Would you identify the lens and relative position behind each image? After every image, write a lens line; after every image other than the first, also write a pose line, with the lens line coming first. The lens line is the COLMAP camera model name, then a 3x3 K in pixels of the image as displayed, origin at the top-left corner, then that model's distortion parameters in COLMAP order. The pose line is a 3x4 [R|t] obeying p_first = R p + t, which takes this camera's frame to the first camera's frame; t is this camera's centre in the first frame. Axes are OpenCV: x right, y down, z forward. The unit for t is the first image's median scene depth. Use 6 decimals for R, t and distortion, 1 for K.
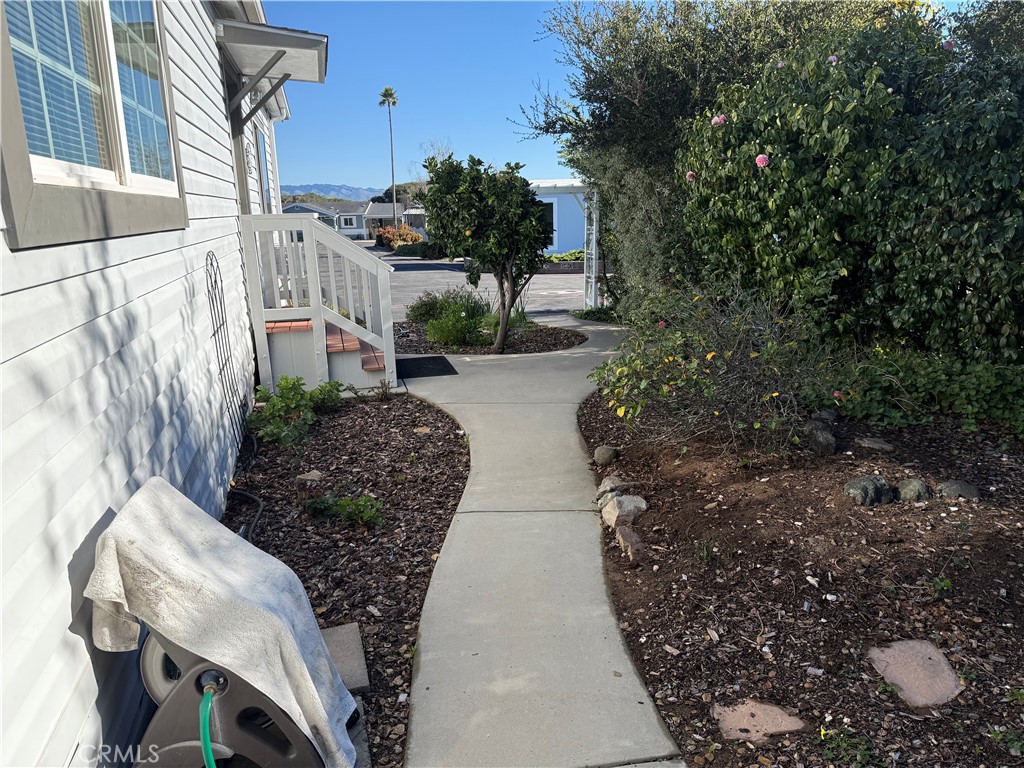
lens RADIAL K [[720.2, 0, 507.0], [0, 720.2, 374.2], [0, 0, 1]] dist [0.050129, -0.052667]
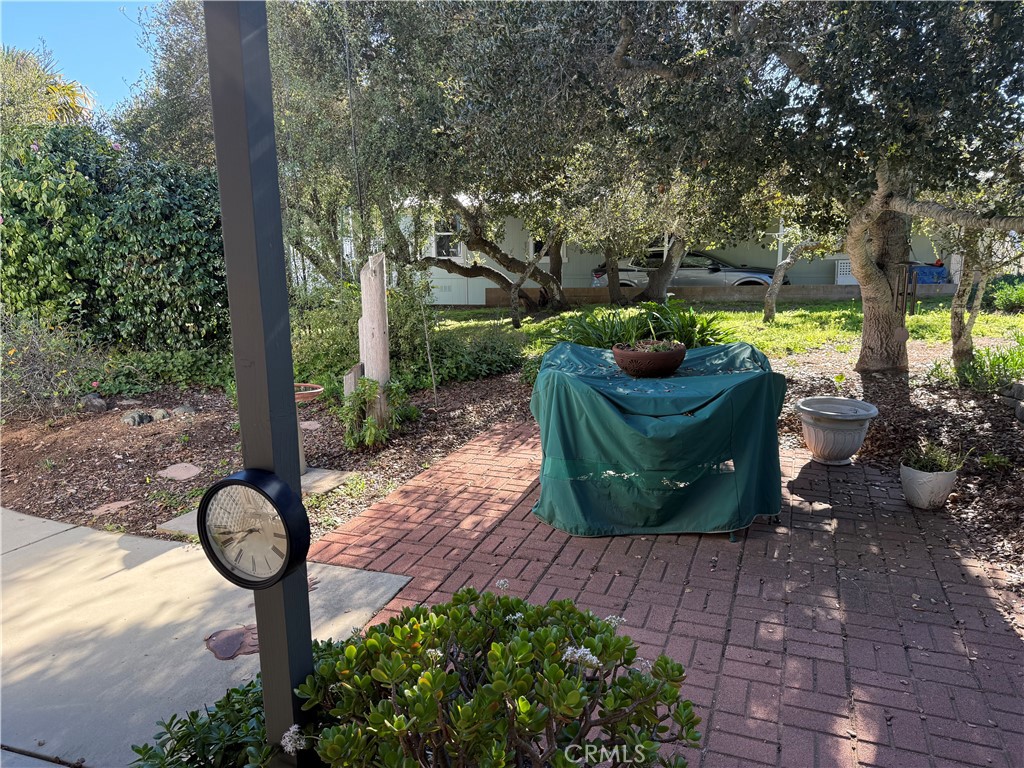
lens RADIAL K [[720.2, 0, 507.0], [0, 720.2, 374.2], [0, 0, 1]] dist [0.050129, -0.052667]
pose [[0.533082, -0.133622, 0.835445, -0.316724], [0.194653, 0.980331, 0.032591, 0.123975], [-0.823367, 0.145248, 0.548607, -0.469734]]
